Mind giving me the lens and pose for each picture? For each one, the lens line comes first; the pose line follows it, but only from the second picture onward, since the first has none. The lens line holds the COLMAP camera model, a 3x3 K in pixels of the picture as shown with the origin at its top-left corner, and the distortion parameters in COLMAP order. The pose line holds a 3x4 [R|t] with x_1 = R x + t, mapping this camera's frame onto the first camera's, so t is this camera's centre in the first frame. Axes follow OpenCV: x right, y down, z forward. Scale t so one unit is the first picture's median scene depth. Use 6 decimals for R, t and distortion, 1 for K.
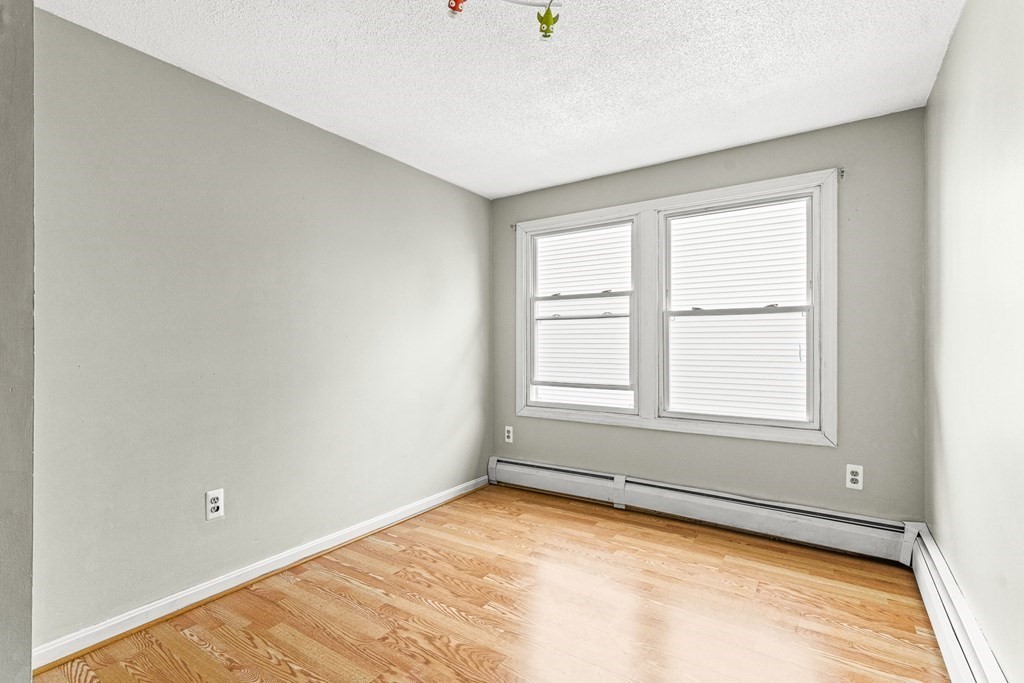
lens RADIAL K [[477.5, 0, 502.1], [0, 477.5, 337.0], [0, 0, 1]] dist [0.001591, 0.000280]
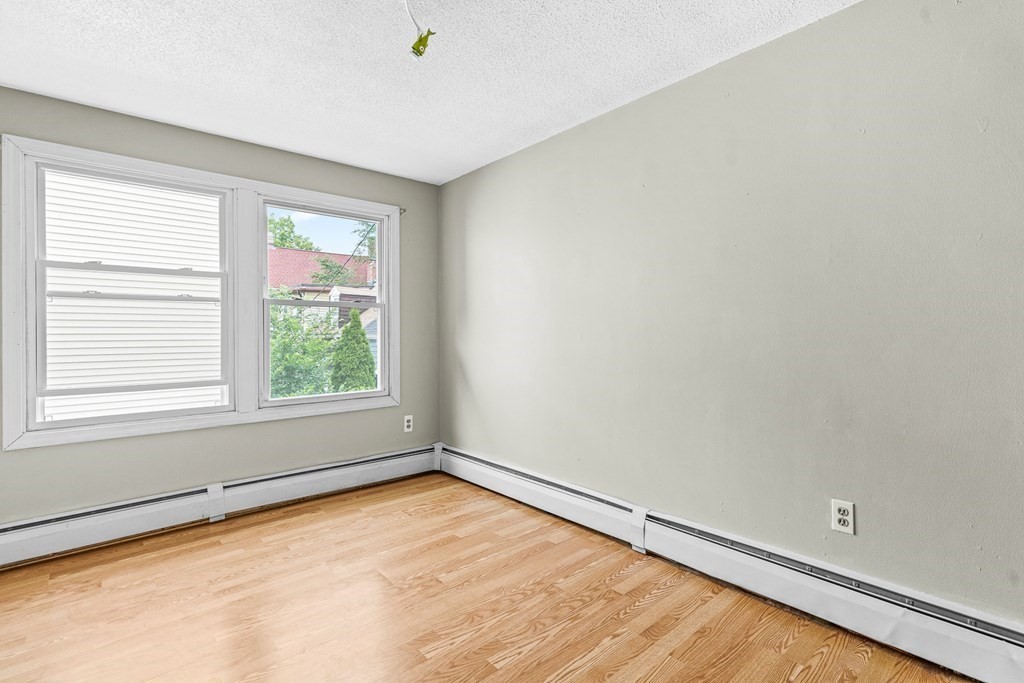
lens RADIAL K [[477.5, 0, 512.1], [0, 477.5, 332.2], [0, 0, 1]] dist [0.001591, 0.000280]
pose [[0.251435, 0.004823, 0.967862, -0.561874], [-0.004880, 0.999981, -0.003716, 0.018155], [-0.967862, -0.003789, 0.251454, 0.316851]]
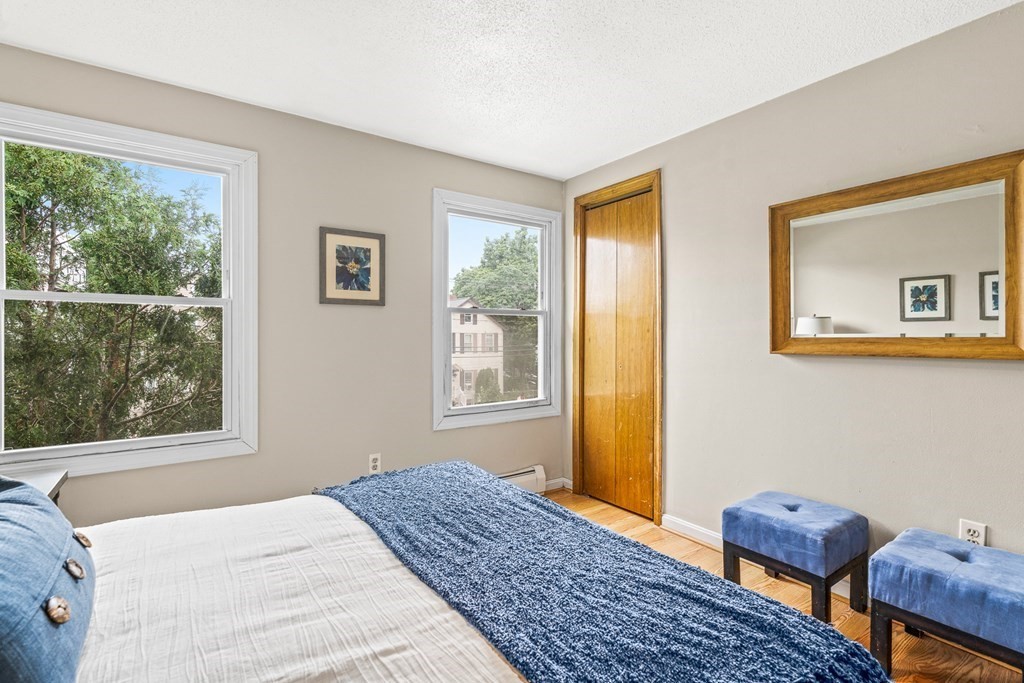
lens RADIAL K [[477.5, 0, 513.6], [0, 477.5, 341.5], [0, 0, 1]] dist [0.001591, 0.000280]
pose [[0.354005, 0.008764, 0.935203, -0.929303], [-0.006941, 0.999953, -0.006743, 0.029149], [-0.935218, -0.004104, 0.354049, 0.828647]]
